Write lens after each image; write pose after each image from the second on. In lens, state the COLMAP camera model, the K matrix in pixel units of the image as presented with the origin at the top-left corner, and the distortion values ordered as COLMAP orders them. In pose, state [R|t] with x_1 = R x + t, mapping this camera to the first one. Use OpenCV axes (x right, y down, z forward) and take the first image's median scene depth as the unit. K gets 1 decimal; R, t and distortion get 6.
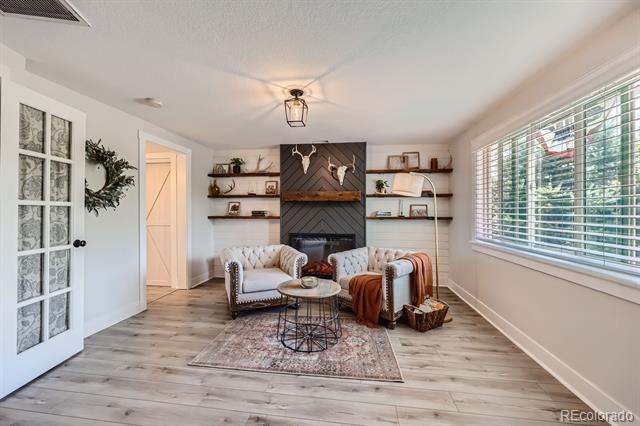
lens RADIAL K [[262.8, 0, 317.1], [0, 262.8, 210.5], [0, 0, 1]] dist [-0.000760, 0.000570]
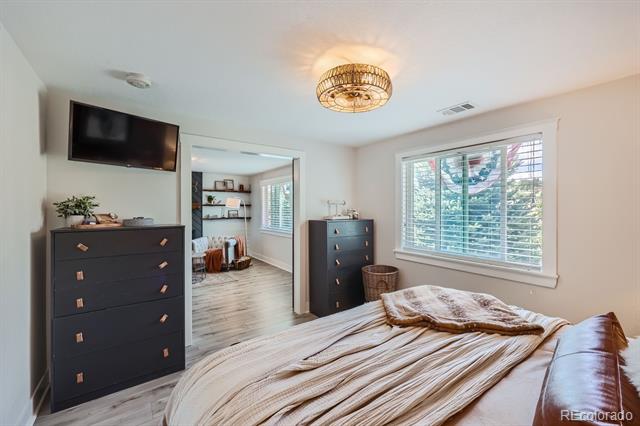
lens RADIAL K [[262.8, 0, 317.3], [0, 262.8, 210.5], [0, 0, 1]] dist [-0.000760, 0.000570]
pose [[0.731243, -0.010436, 0.682037, -0.408982], [0.006516, 0.999944, 0.008315, -0.033892], [-0.682085, -0.001636, 0.731271, -0.677392]]
